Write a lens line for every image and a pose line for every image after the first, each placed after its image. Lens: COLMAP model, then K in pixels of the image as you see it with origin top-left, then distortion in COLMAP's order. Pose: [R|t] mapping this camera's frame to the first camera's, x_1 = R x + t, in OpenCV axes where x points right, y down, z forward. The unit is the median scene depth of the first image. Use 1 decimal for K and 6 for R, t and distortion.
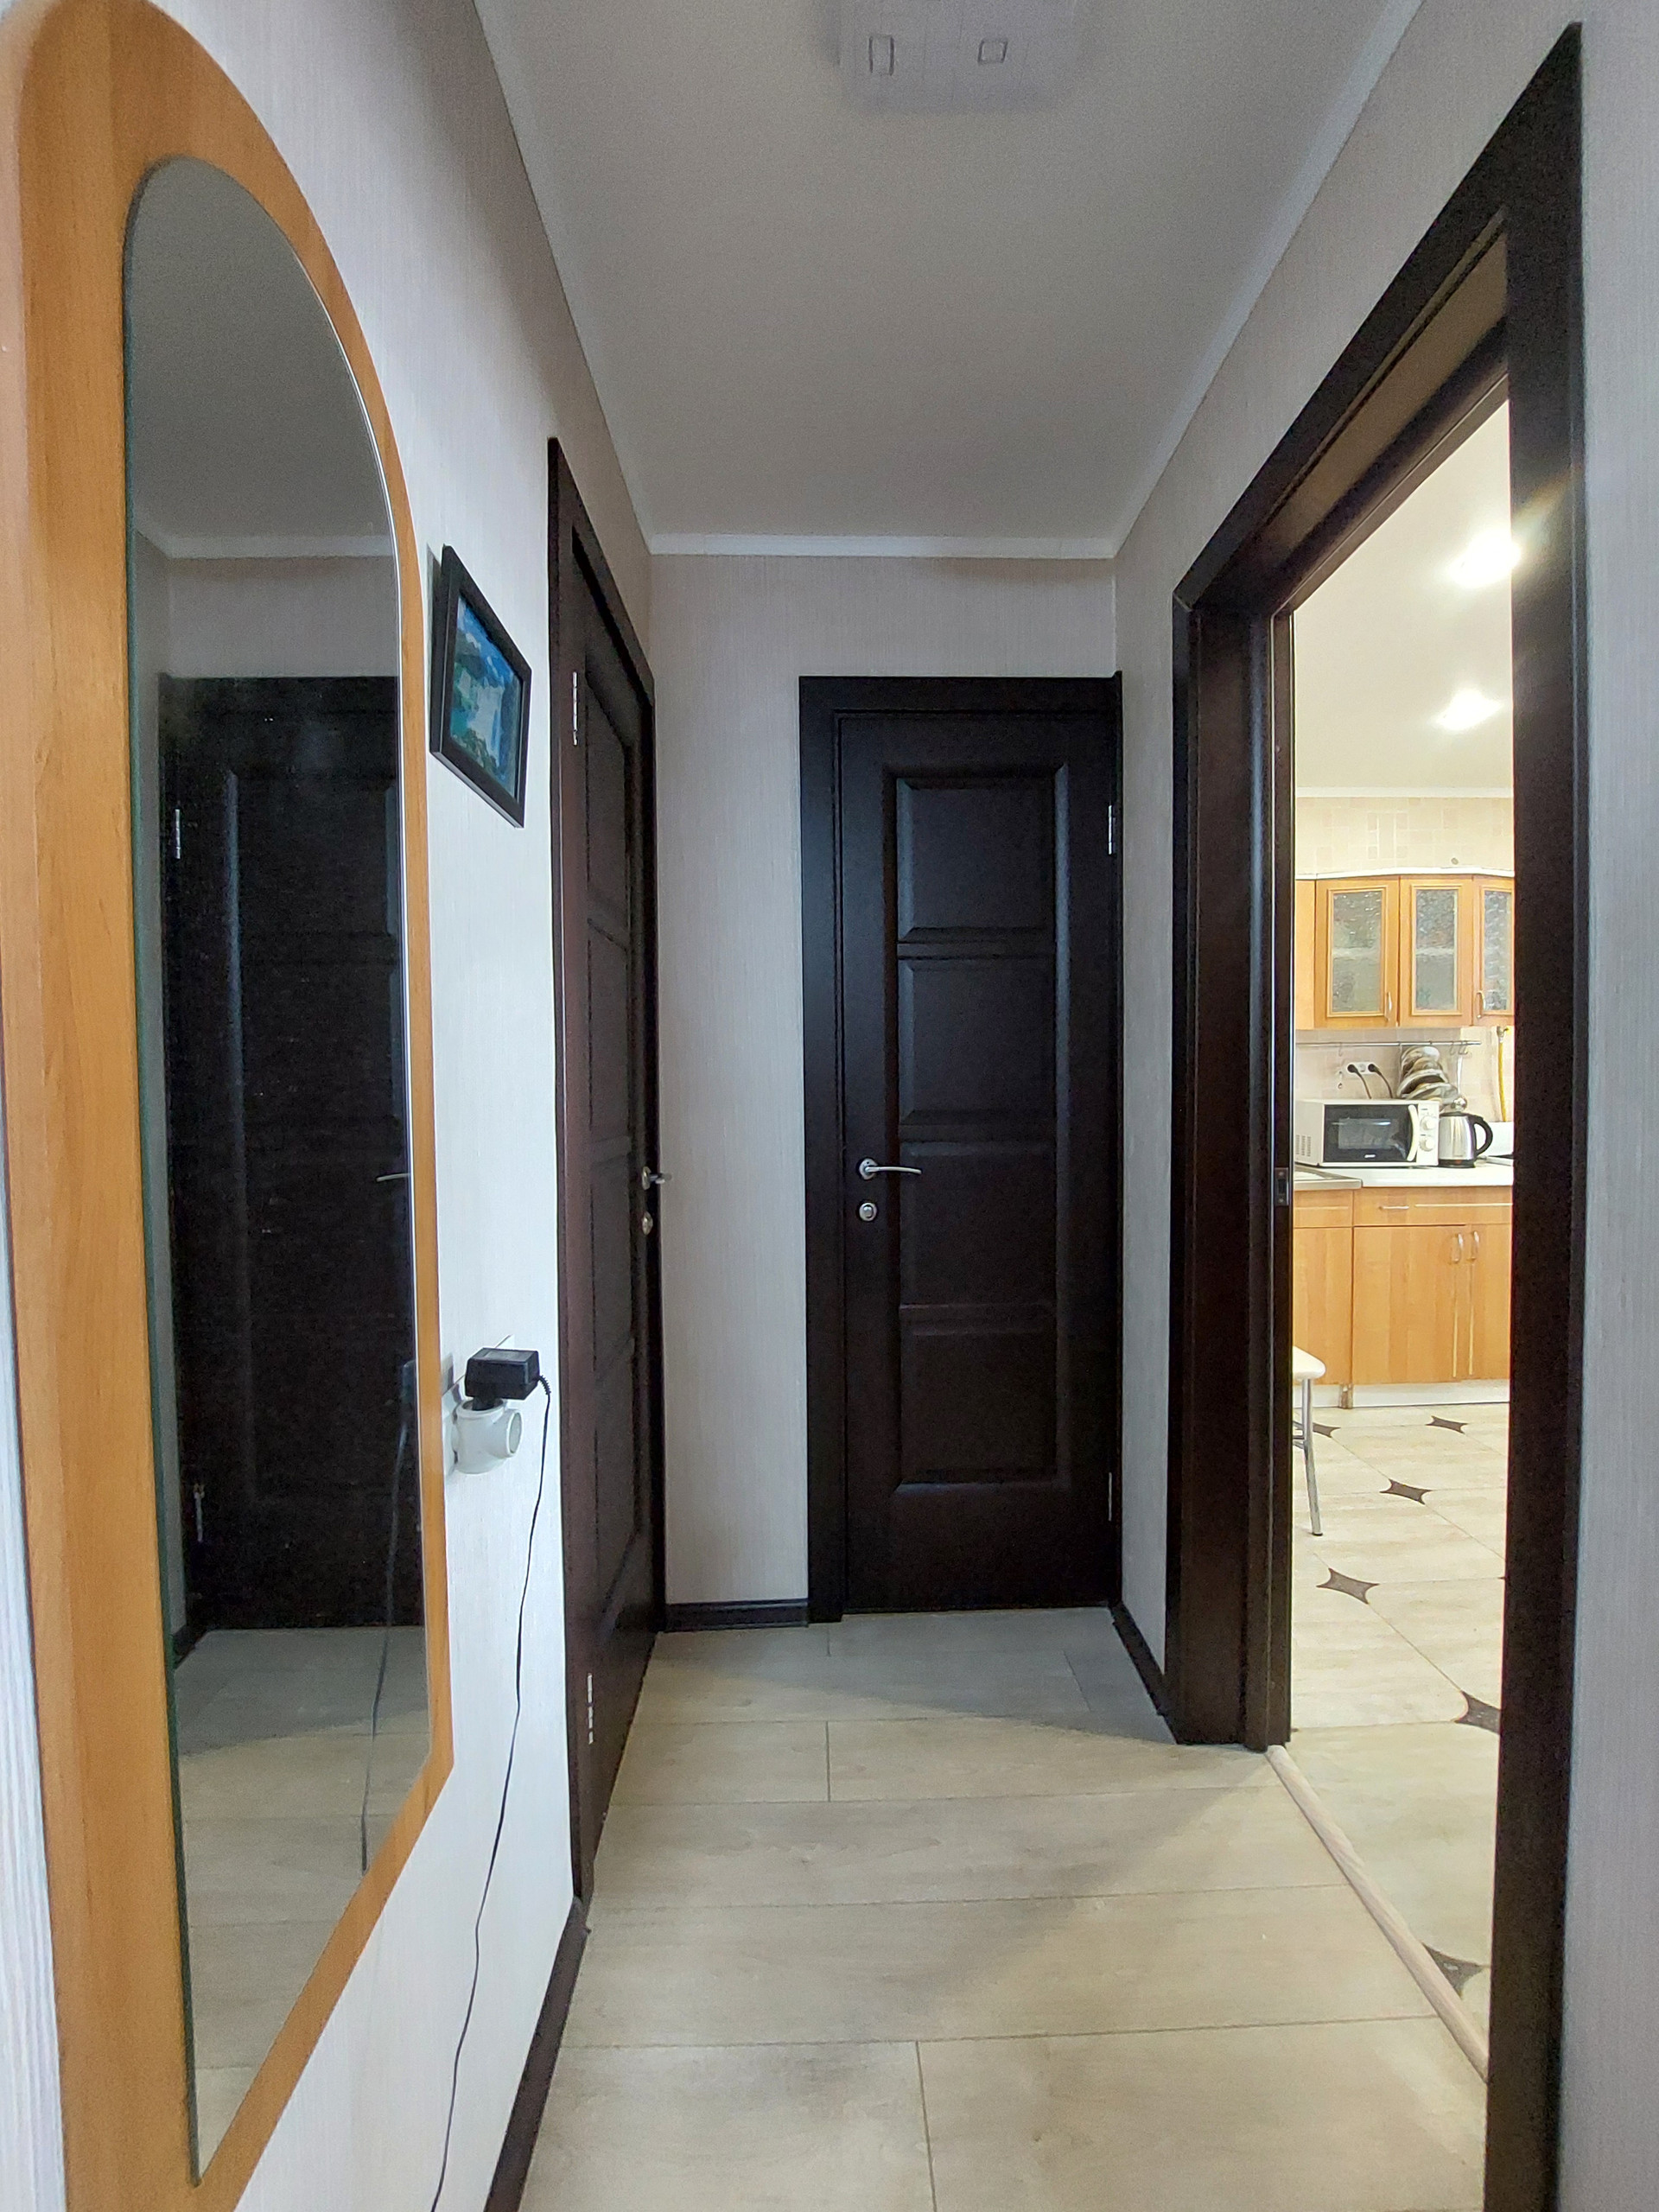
lens RADIAL K [[892.6, 0, 829.5], [0, 892.6, 1106.0], [0, 0, 1]] dist [-0.023393, 0.003408]
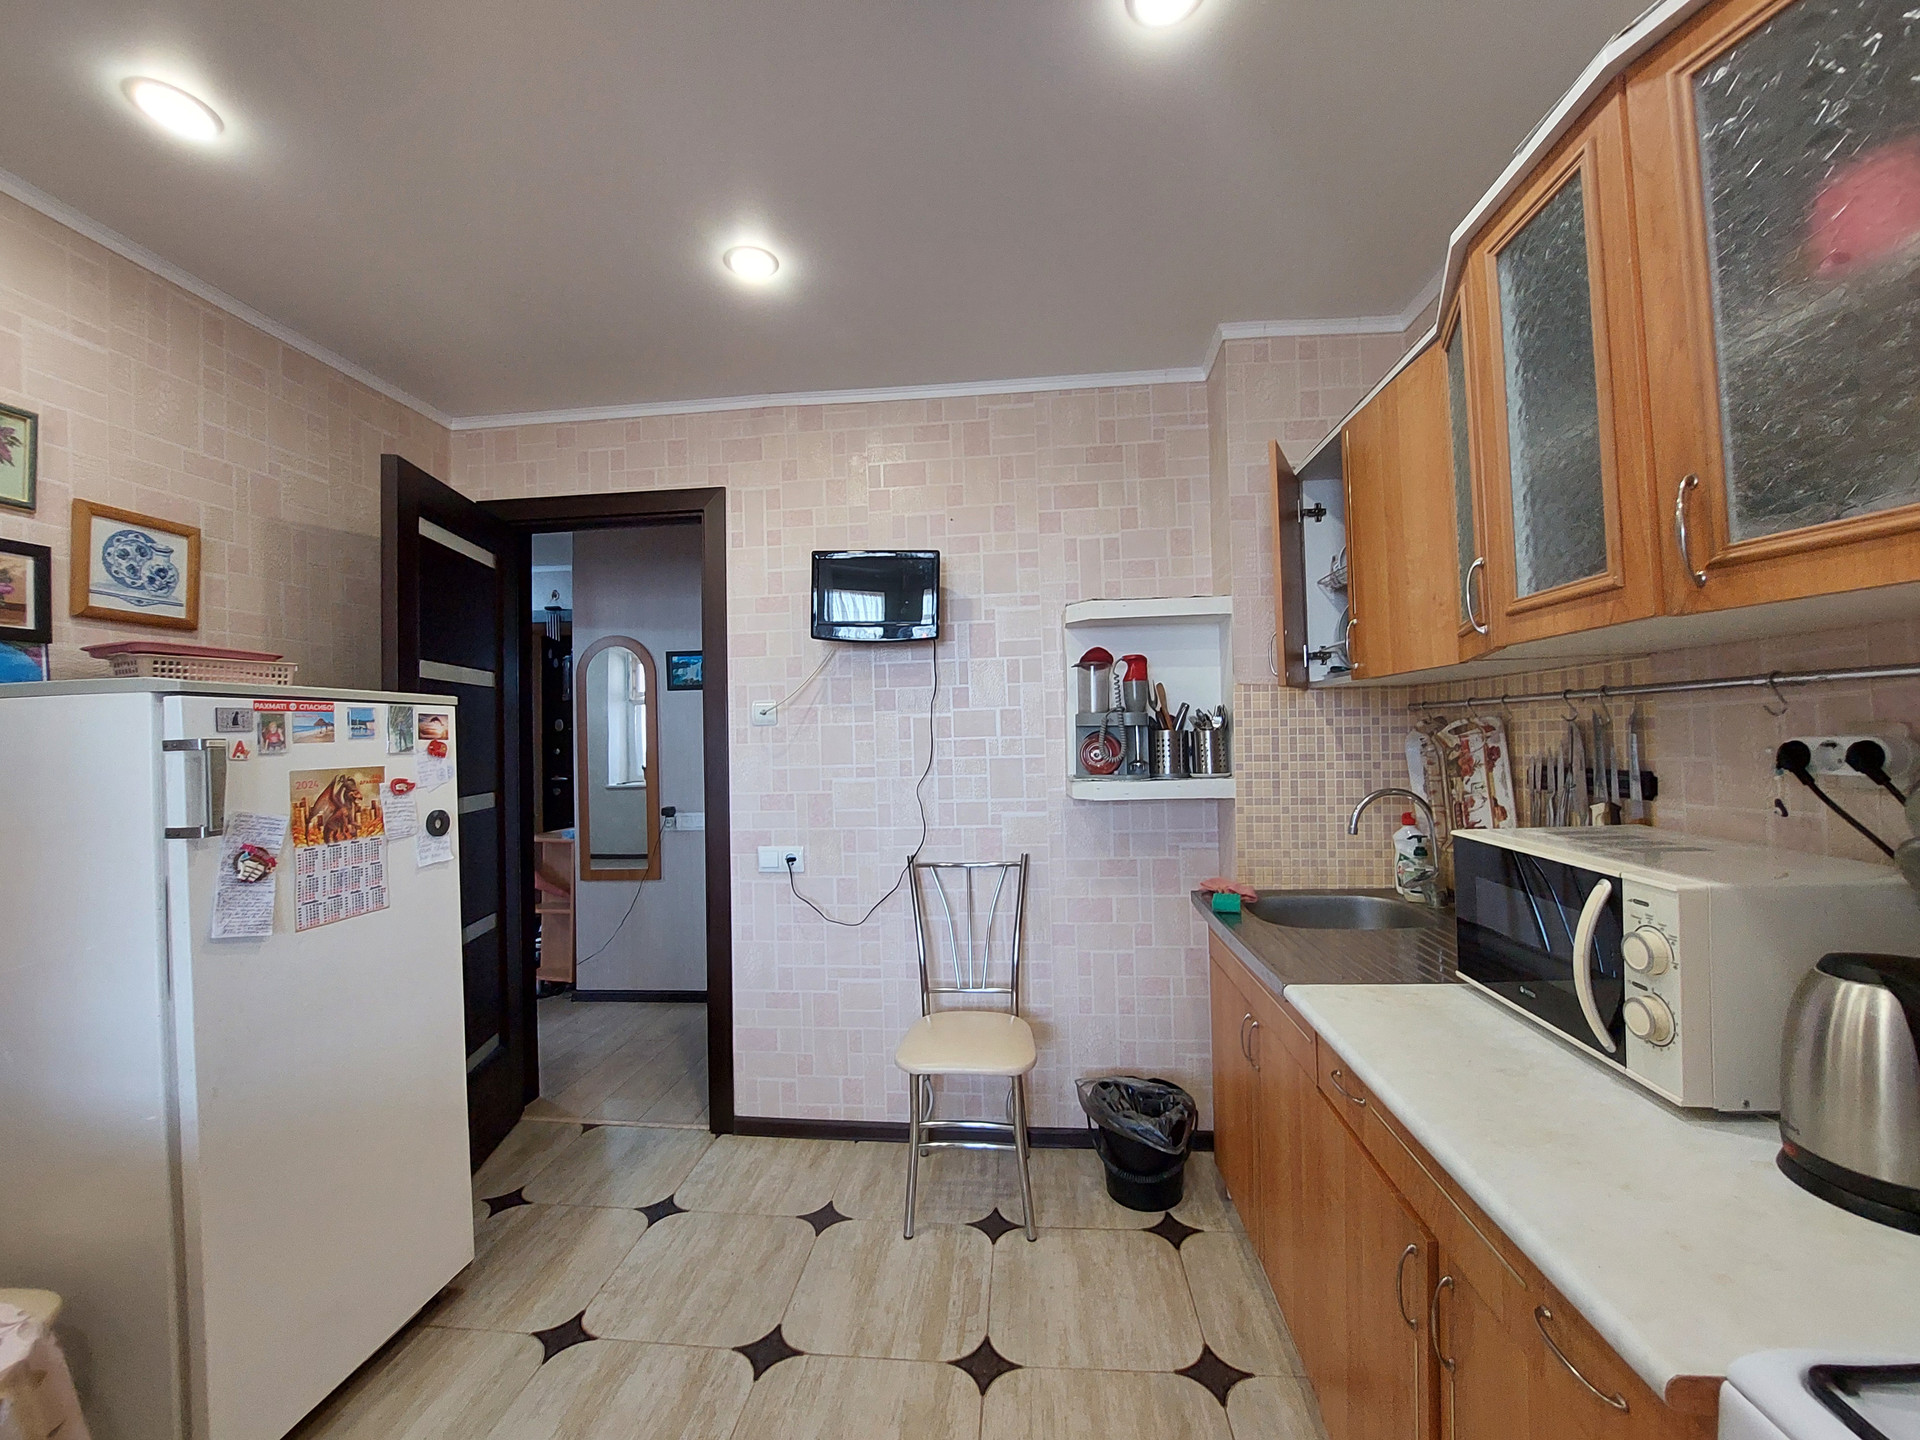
lens RADIAL K [[771.1, 0, 954.4], [0, 771.1, 720.6], [0, 0, 1]] dist [-0.020209, 0.000640]
pose [[-0.121057, -0.004131, -0.992637, 0.948873], [-0.005170, 0.999980, -0.003531, -0.055610], [0.992632, 0.004705, -0.121076, 0.787878]]
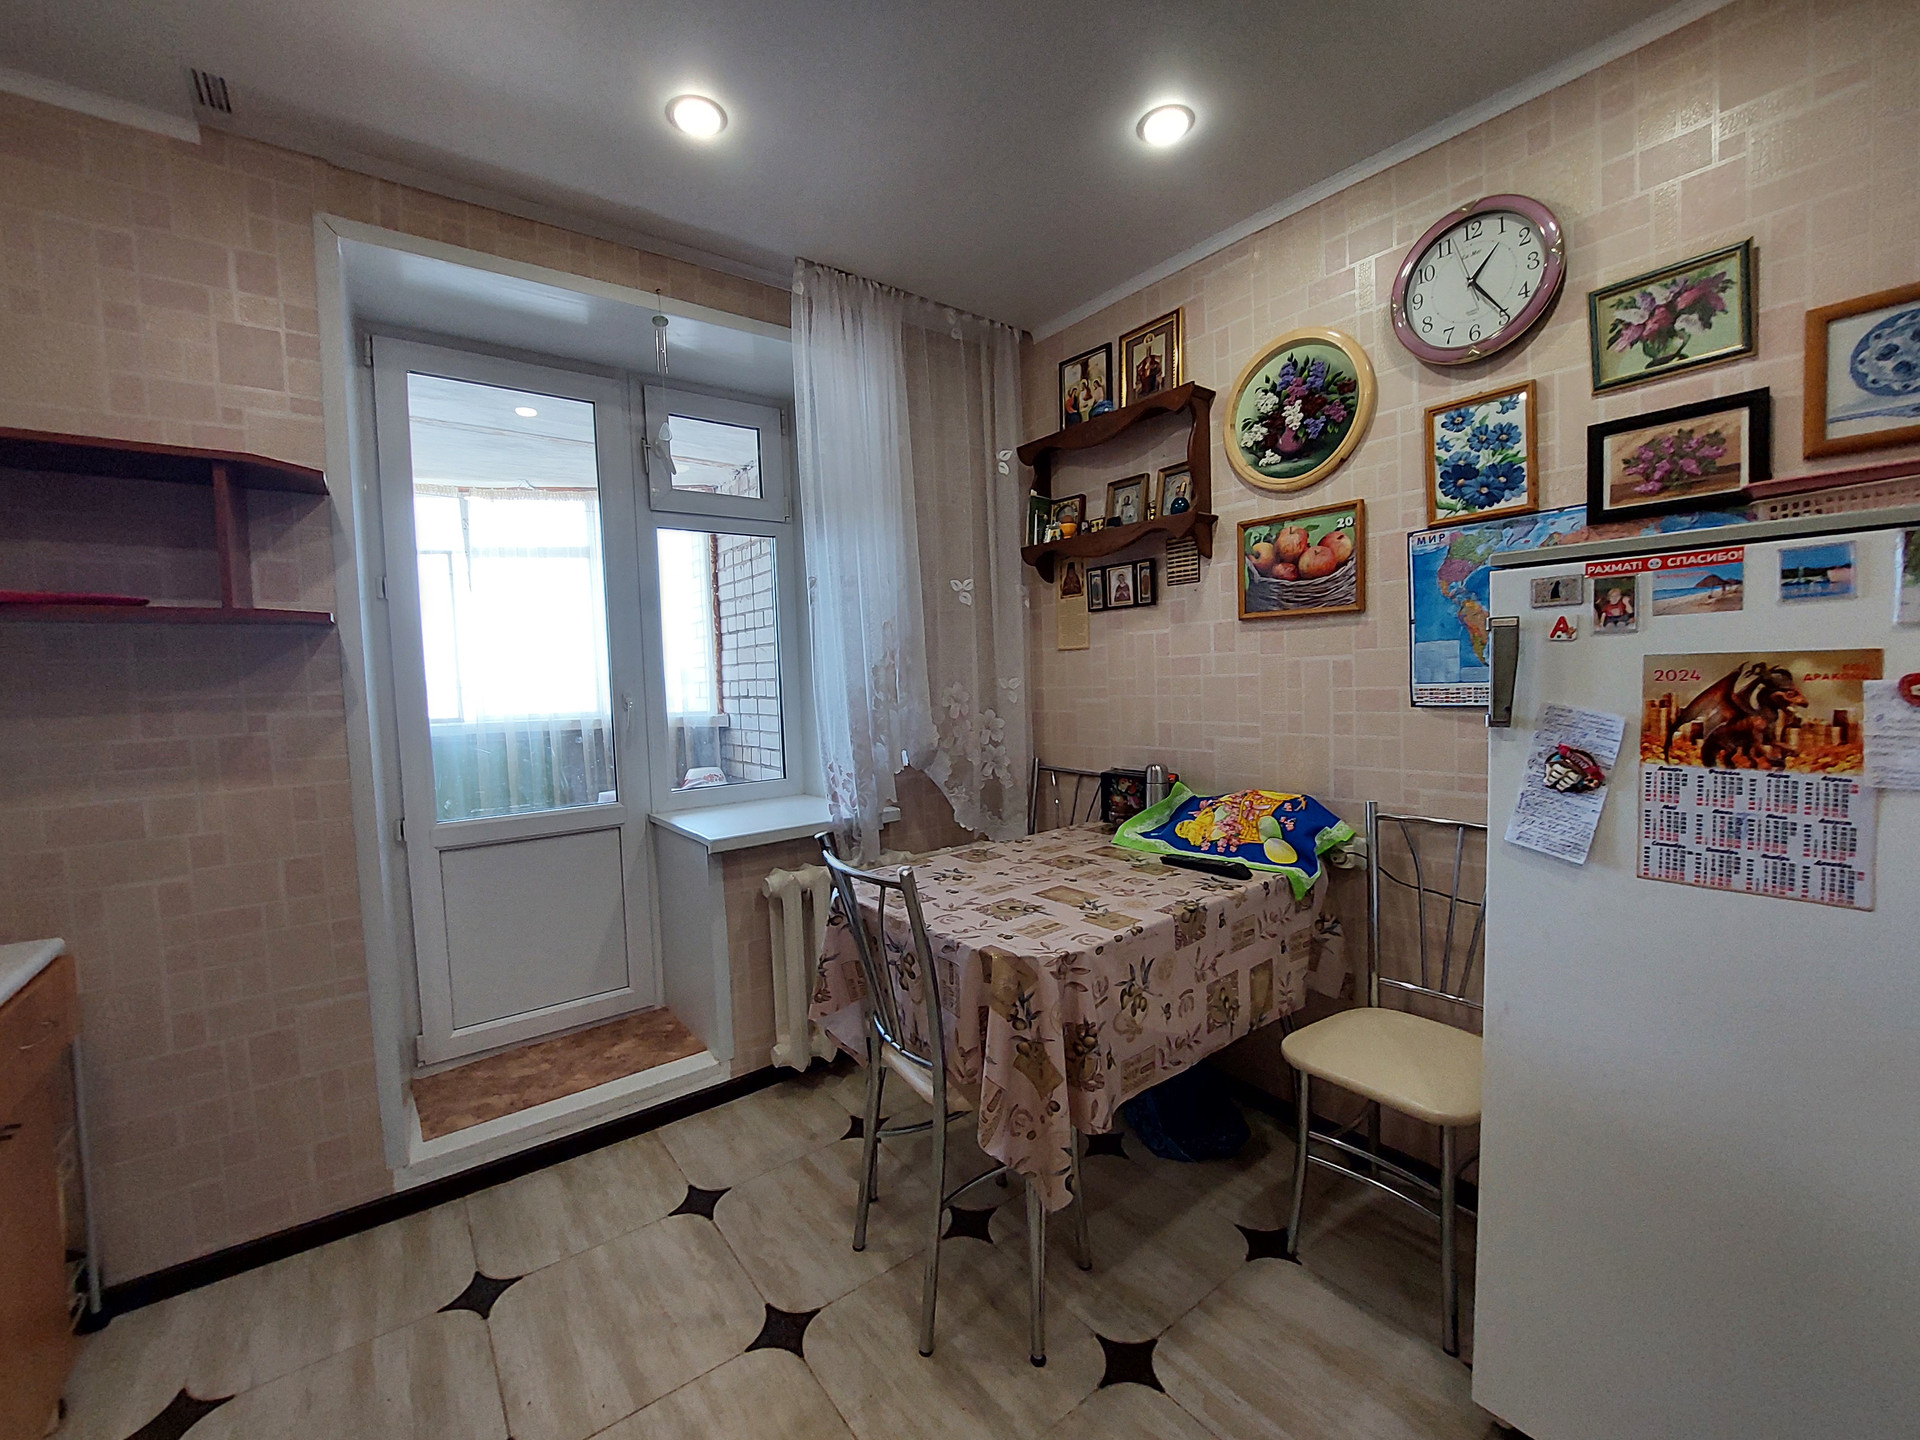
lens RADIAL K [[774.7, 0, 942.1], [0, 774.7, 721.1], [0, 0, 1]] dist [-0.023393, 0.003408]
pose [[-0.583768, -0.019853, 0.811678, 0.504837], [0.056359, 0.996299, 0.064903, -0.037035], [-0.809962, 0.083634, -0.580488, 0.776351]]
